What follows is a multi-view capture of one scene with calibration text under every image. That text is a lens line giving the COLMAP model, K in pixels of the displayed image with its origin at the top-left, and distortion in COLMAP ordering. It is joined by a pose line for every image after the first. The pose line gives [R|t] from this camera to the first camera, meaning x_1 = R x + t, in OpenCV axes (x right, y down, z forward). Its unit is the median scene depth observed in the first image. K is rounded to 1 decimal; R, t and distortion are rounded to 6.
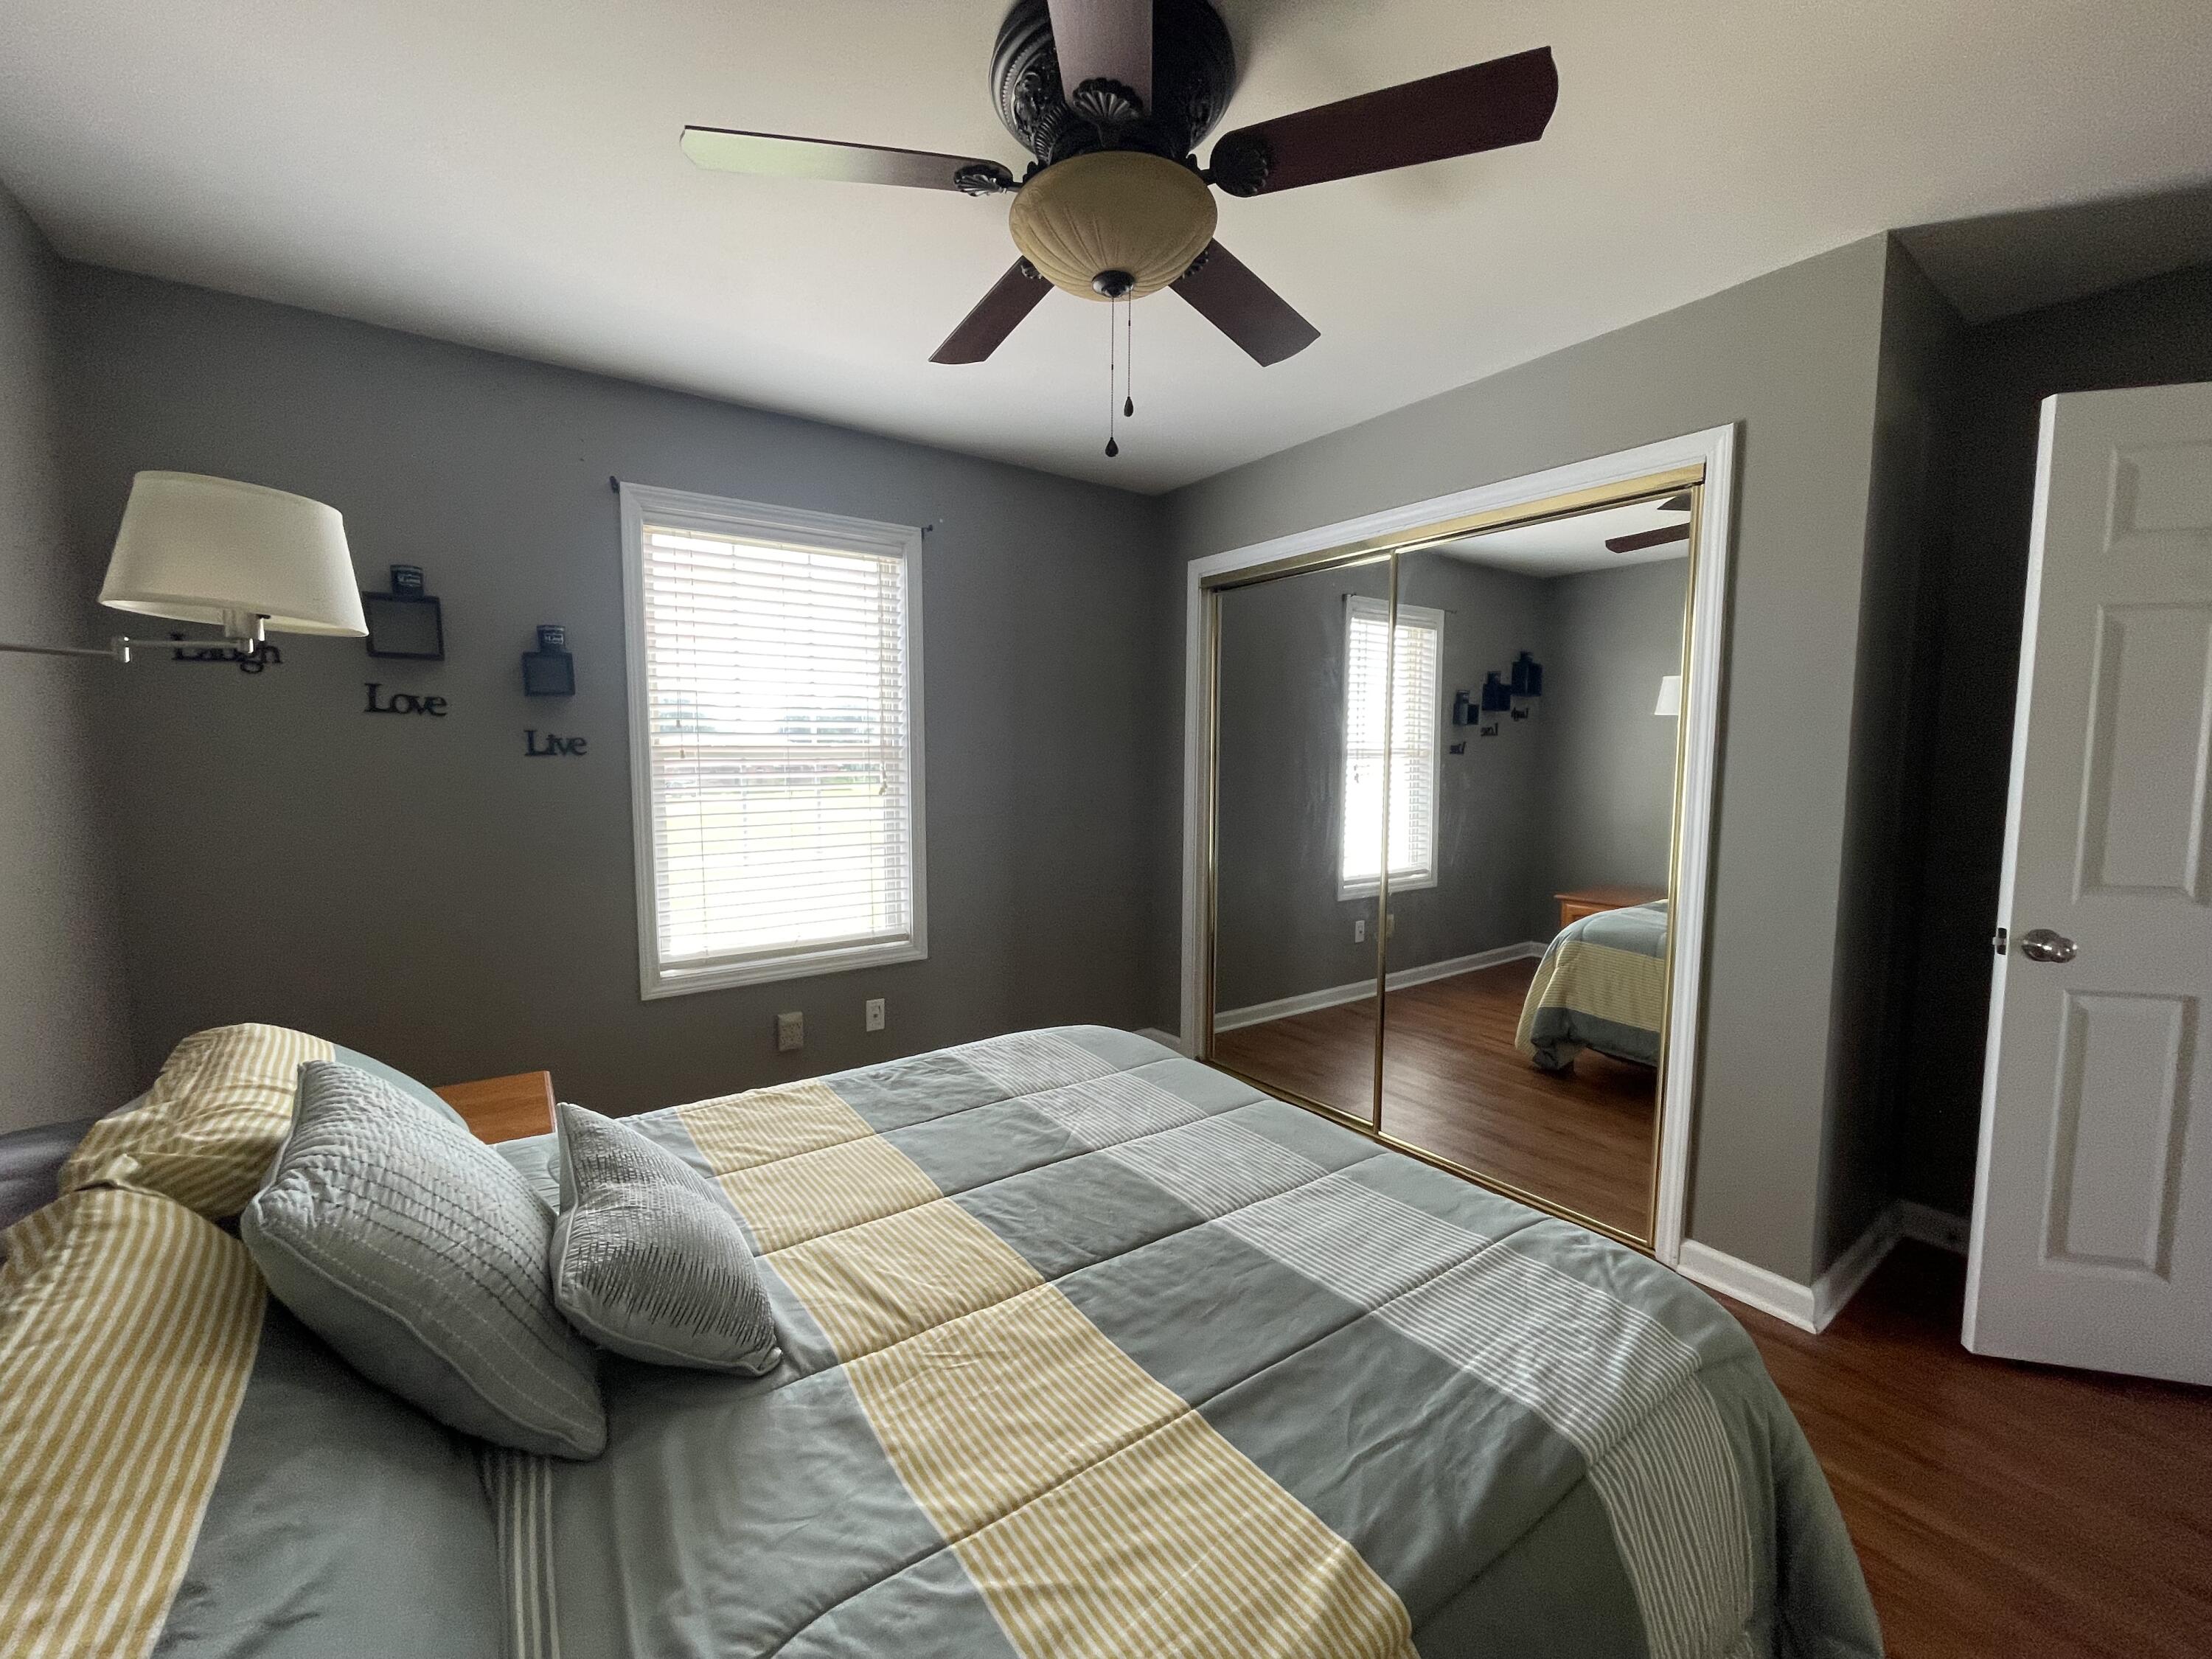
lens RADIAL K [[888.0, 0, 1095.1], [0, 888.0, 827.7], [0, 0, 1]] dist [0.000050, -0.000119]
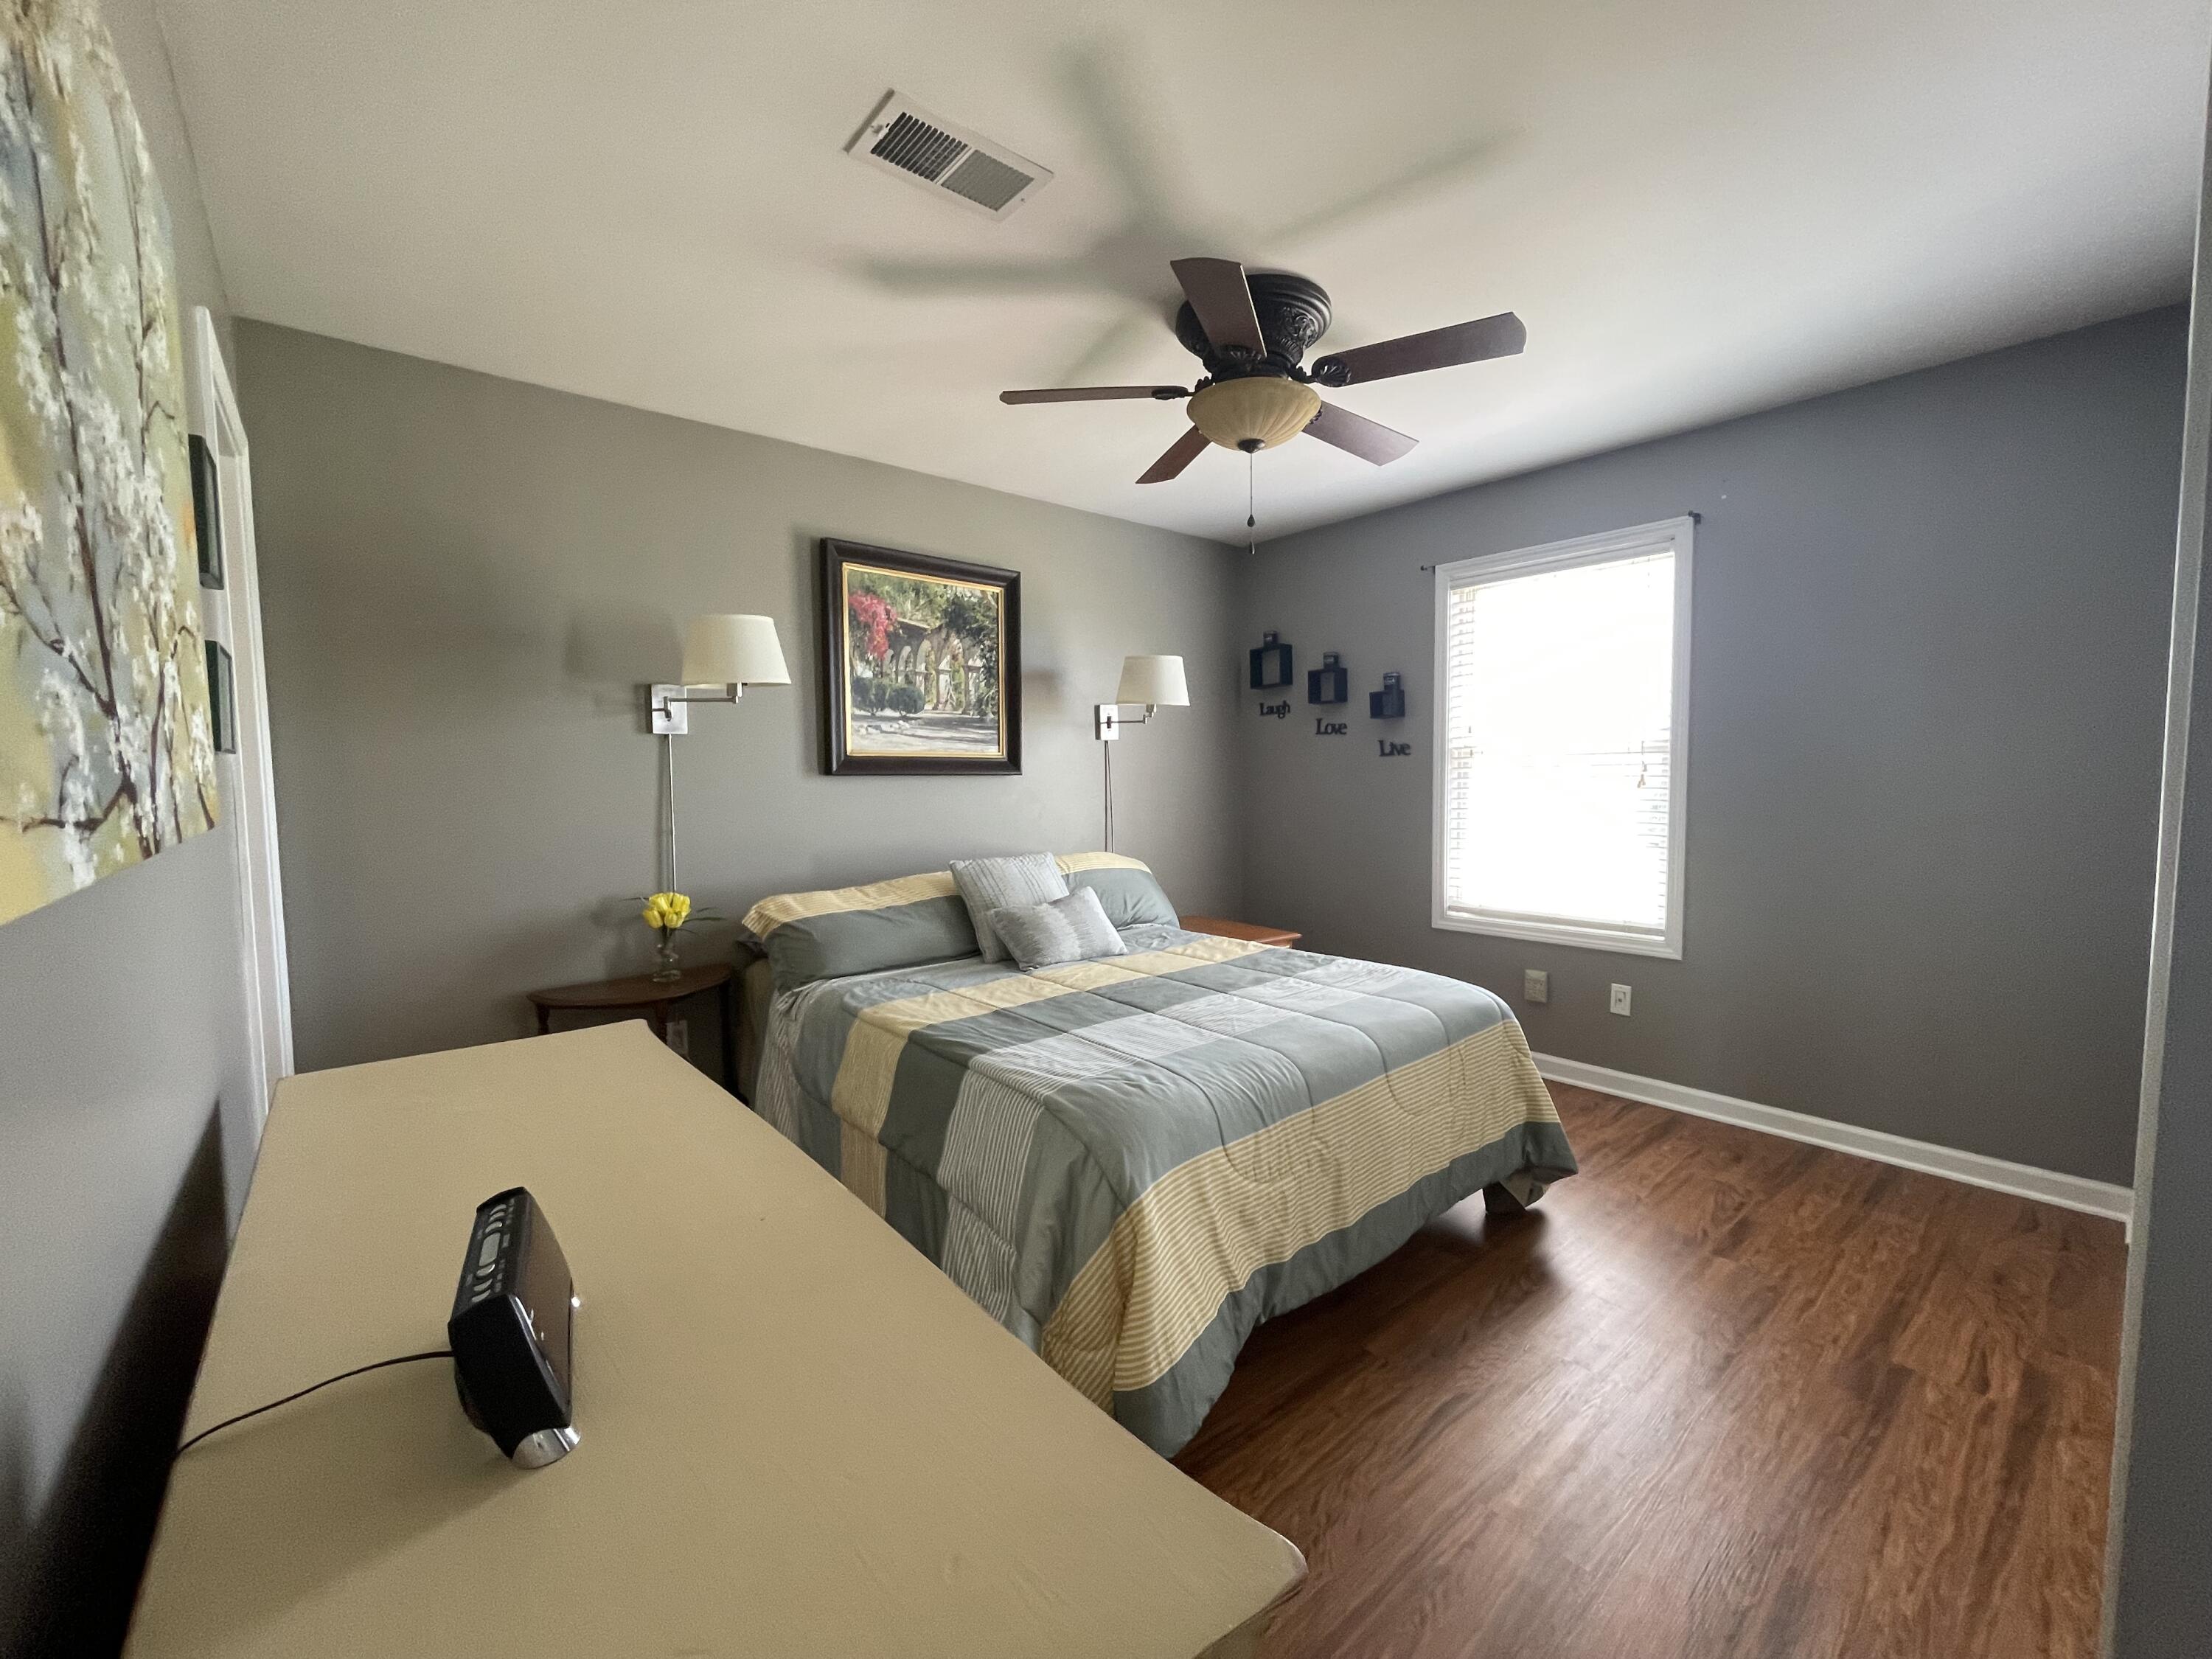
lens RADIAL K [[888.0, 0, 1095.1], [0, 888.0, 827.7], [0, 0, 1]] dist [0.000050, -0.000119]
pose [[0.073613, 0.055631, -0.995734, 1.967232], [-0.071355, 0.996178, 0.050381, 0.007392], [0.994731, 0.067342, 0.077301, 0.800188]]
